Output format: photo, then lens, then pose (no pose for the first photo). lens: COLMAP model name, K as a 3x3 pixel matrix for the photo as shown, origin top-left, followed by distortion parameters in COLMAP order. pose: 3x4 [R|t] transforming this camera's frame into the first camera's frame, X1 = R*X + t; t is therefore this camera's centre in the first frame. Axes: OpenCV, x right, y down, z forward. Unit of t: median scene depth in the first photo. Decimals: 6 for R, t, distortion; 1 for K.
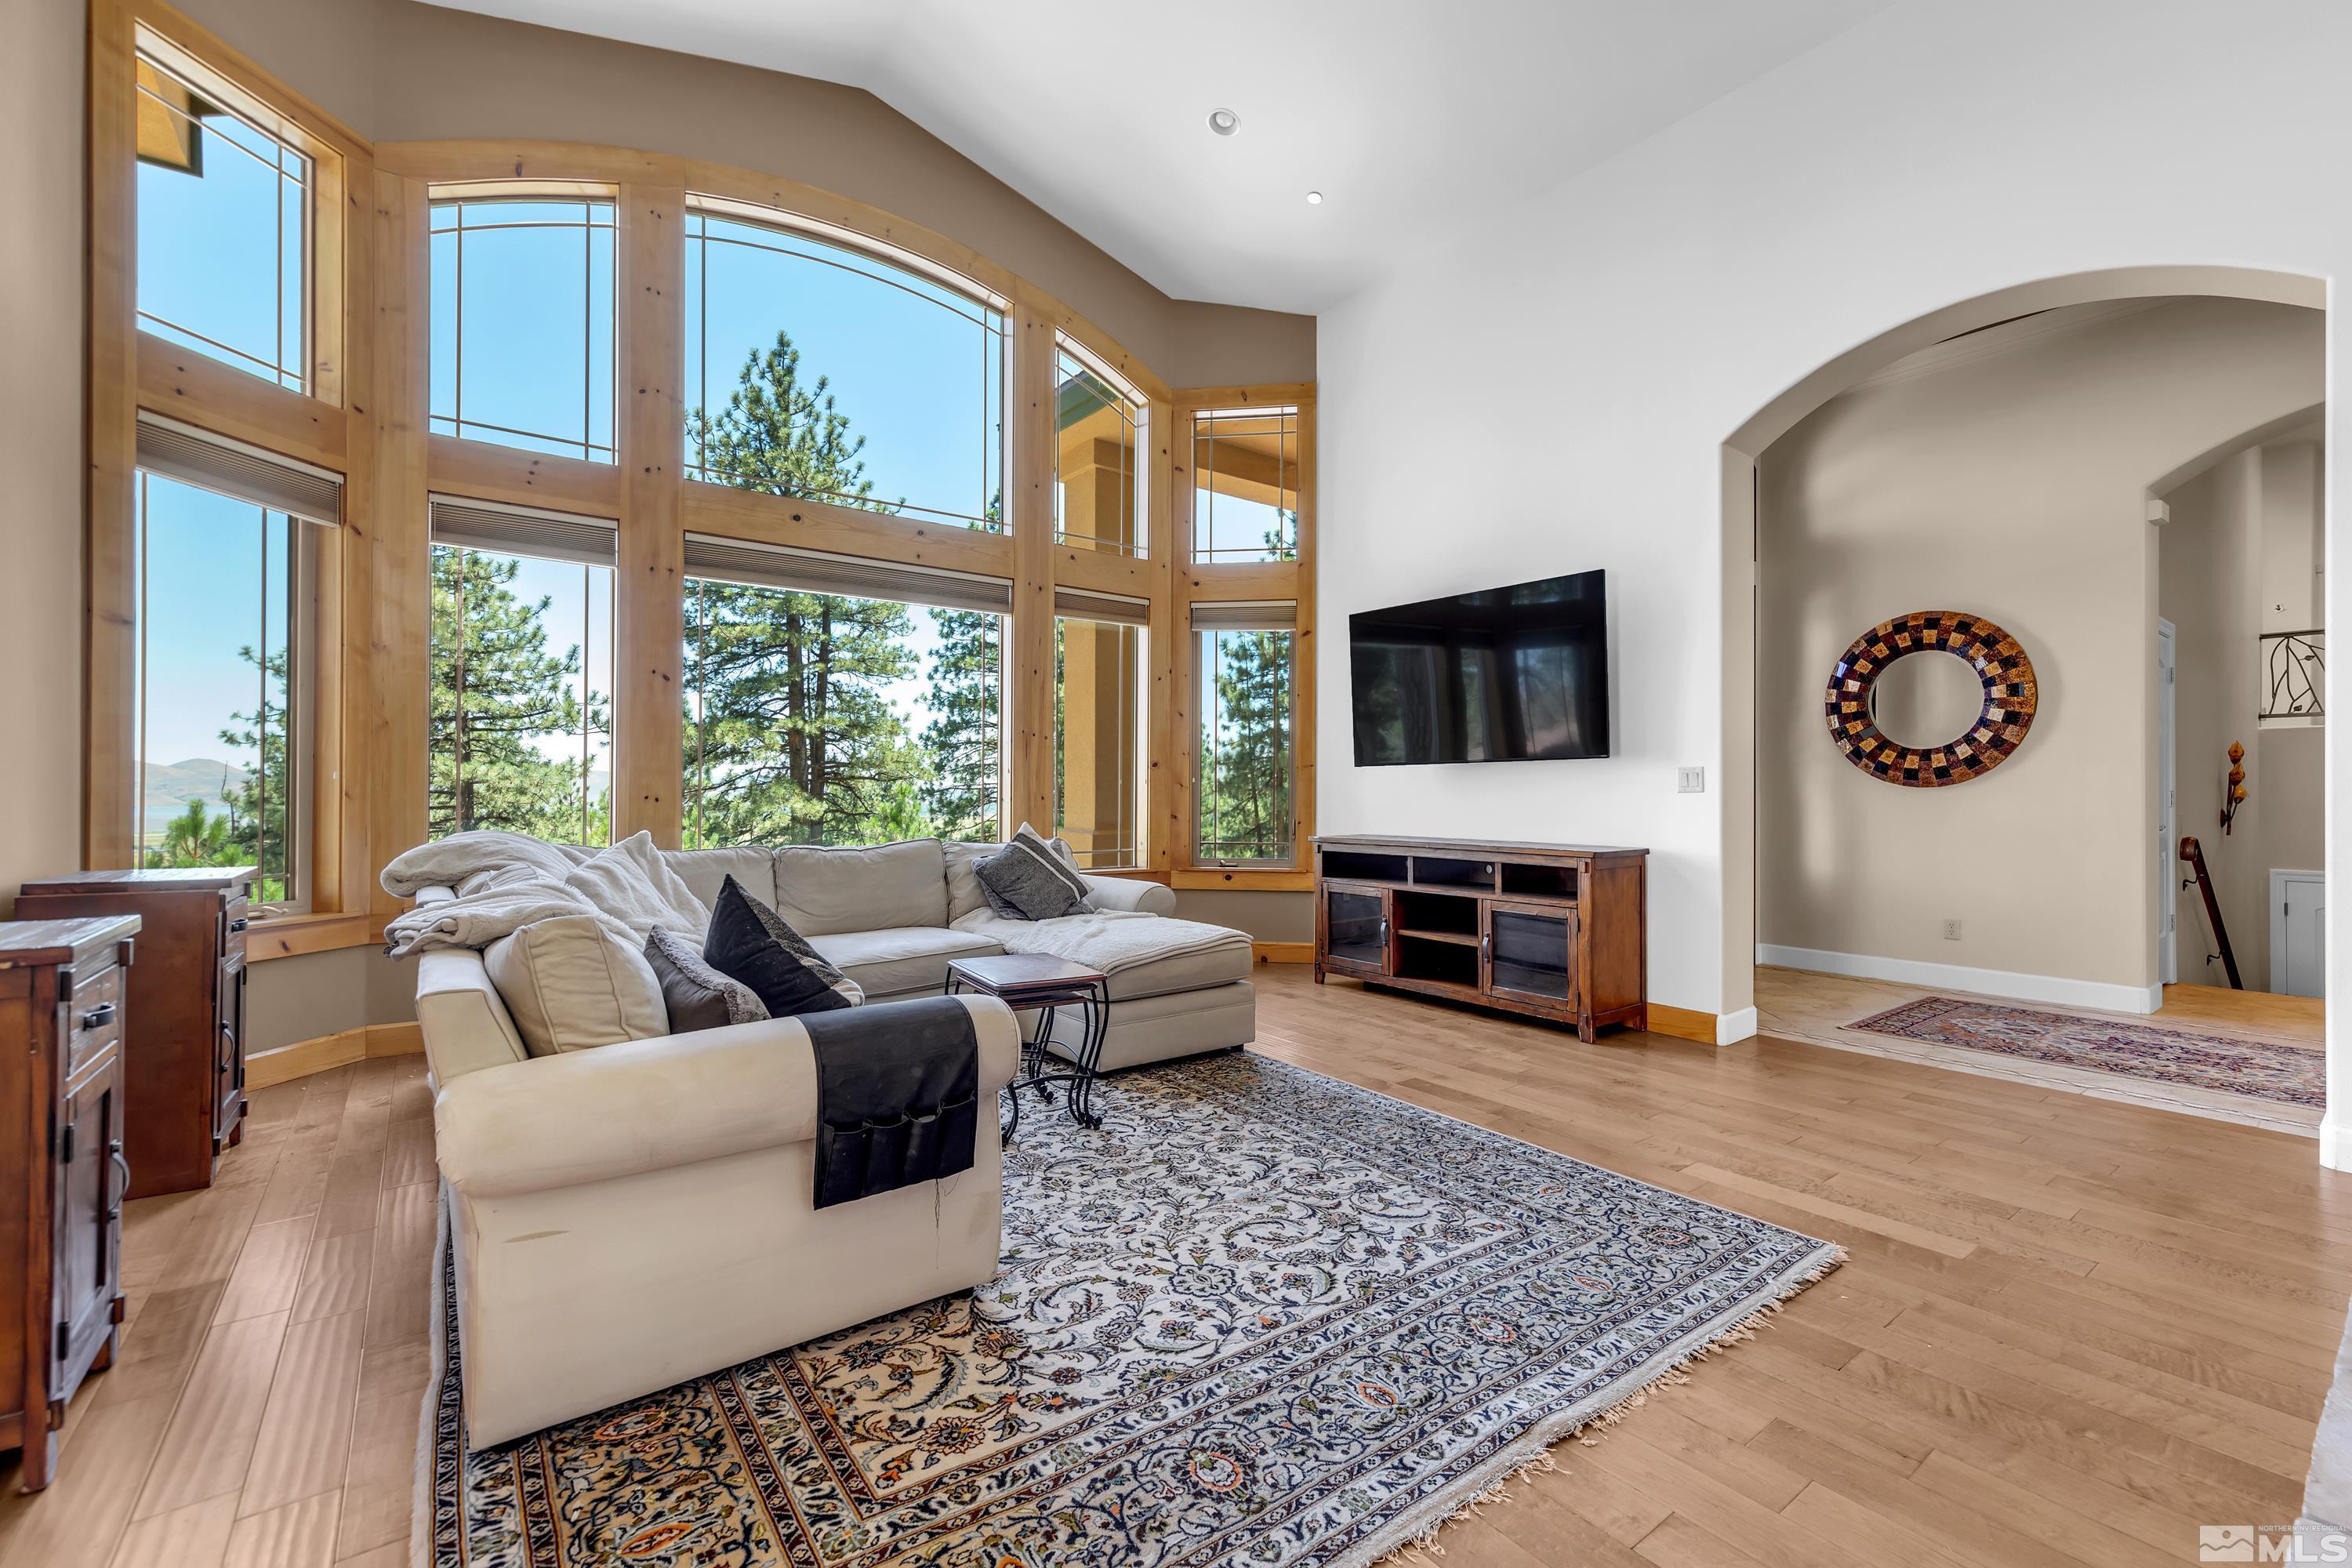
lens RADIAL K [[973.2, 0, 1165.8], [0, 973.2, 790.1], [0, 0, 1]] dist [0.006555, 0.000026]
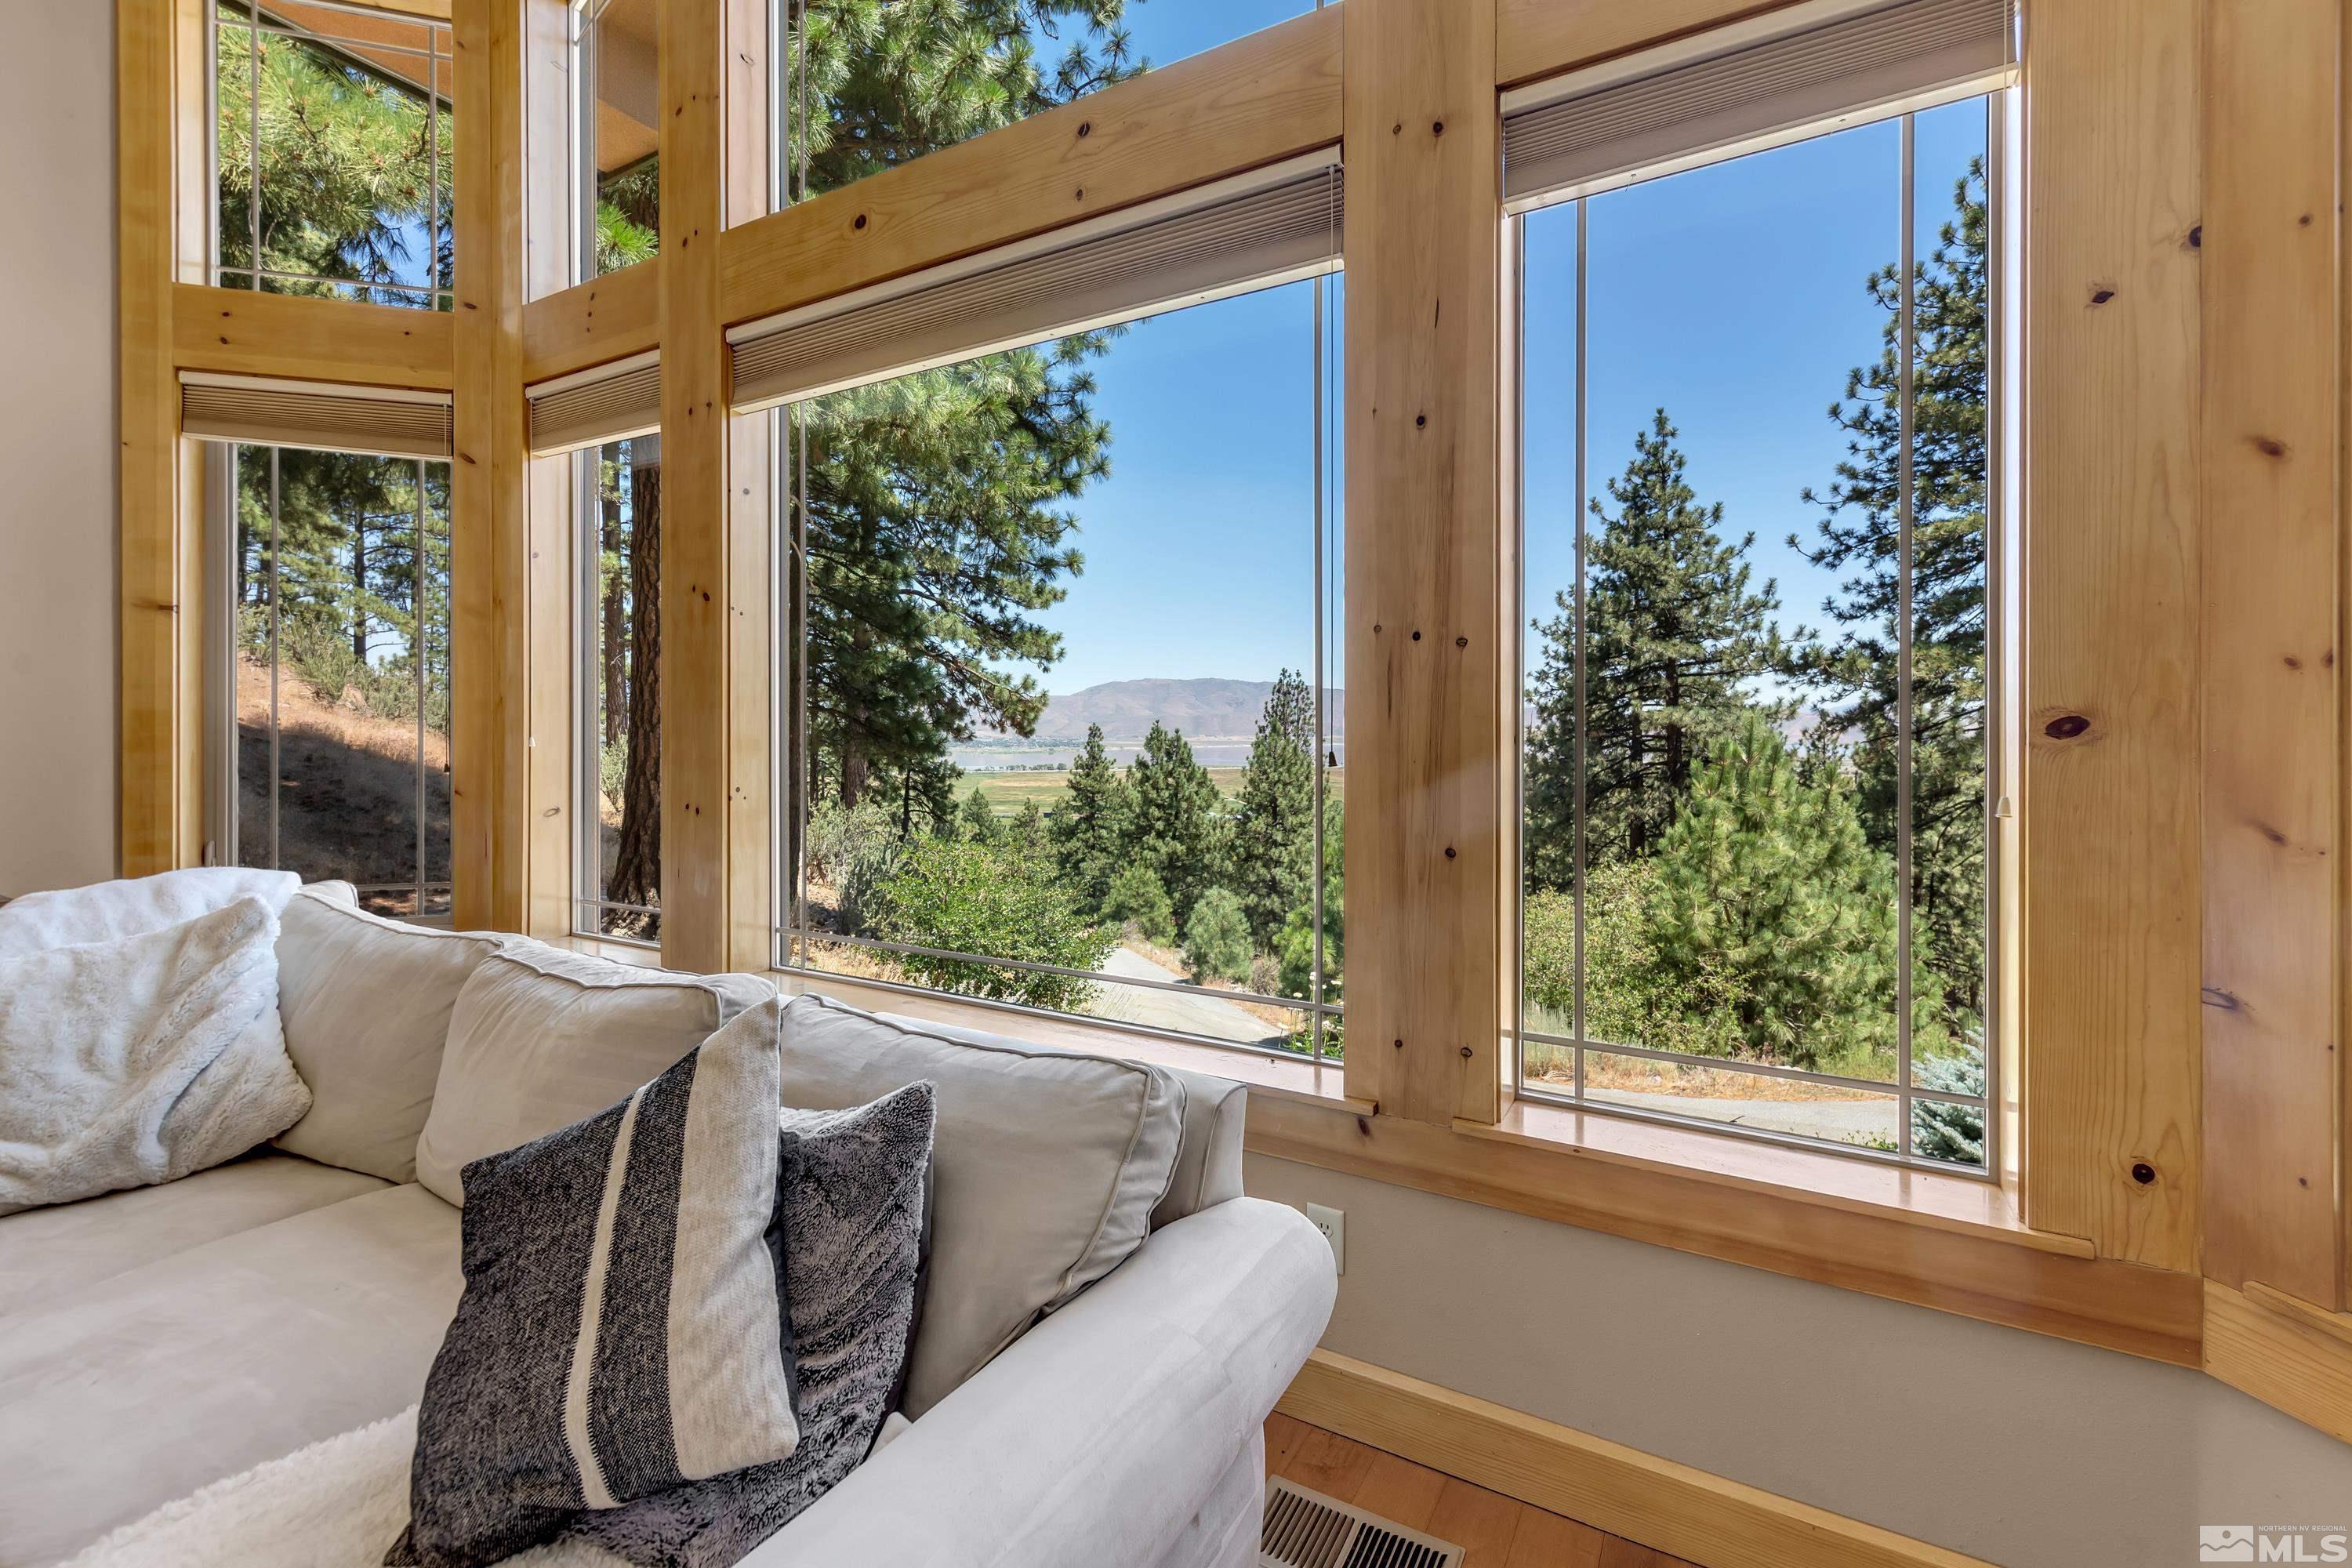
lens RADIAL K [[993.3, 0, 1175.5], [0, 993.3, 736.3], [0, 0, 1]] dist [0.003286, 0.000257]
pose [[0.430036, 0.001325, -0.902811, 0.232878], [0.003188, 0.999990, 0.002986, -0.063777], [0.902806, -0.004162, 0.430028, 1.824496]]
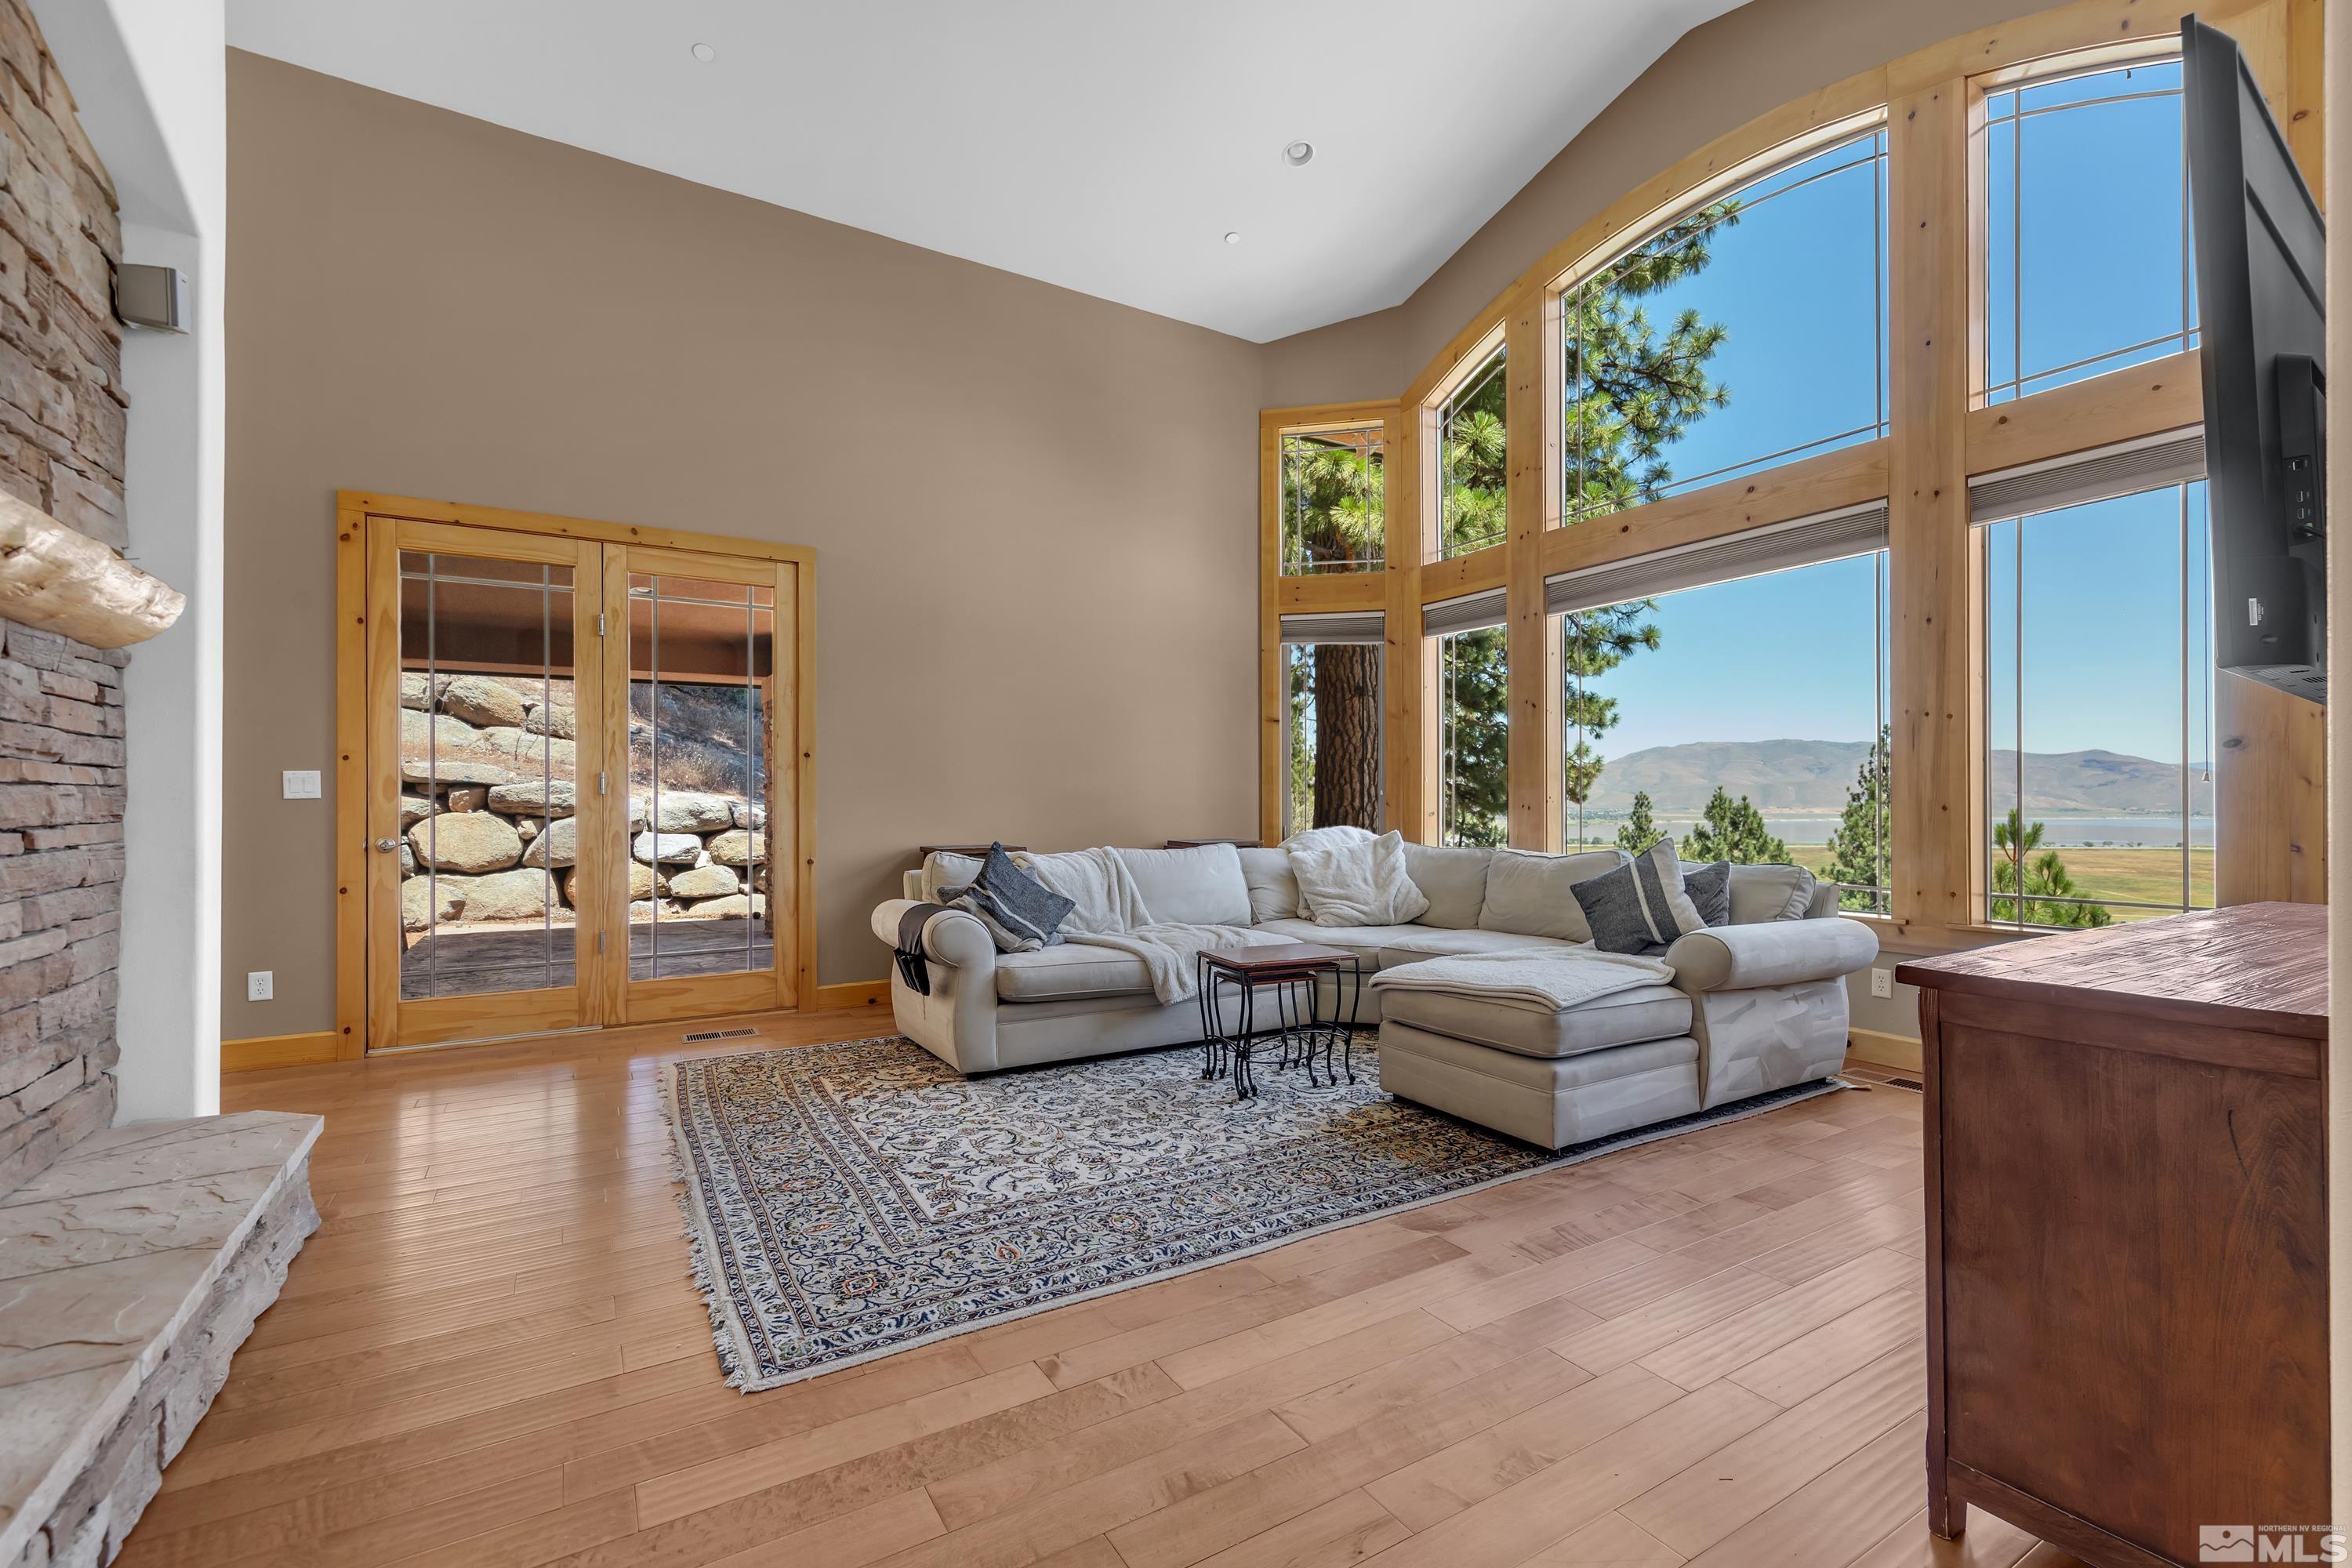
lens RADIAL K [[976.8, 0, 1230.7], [0, 976.8, 798.5], [0, 0, 1]] dist [0.008564, -0.000025]
pose [[-0.036167, -0.005867, -0.999329, 1.267332], [0.004835, 0.999970, -0.006046, 0.006593], [0.999334, -0.005050, -0.036137, 1.229237]]
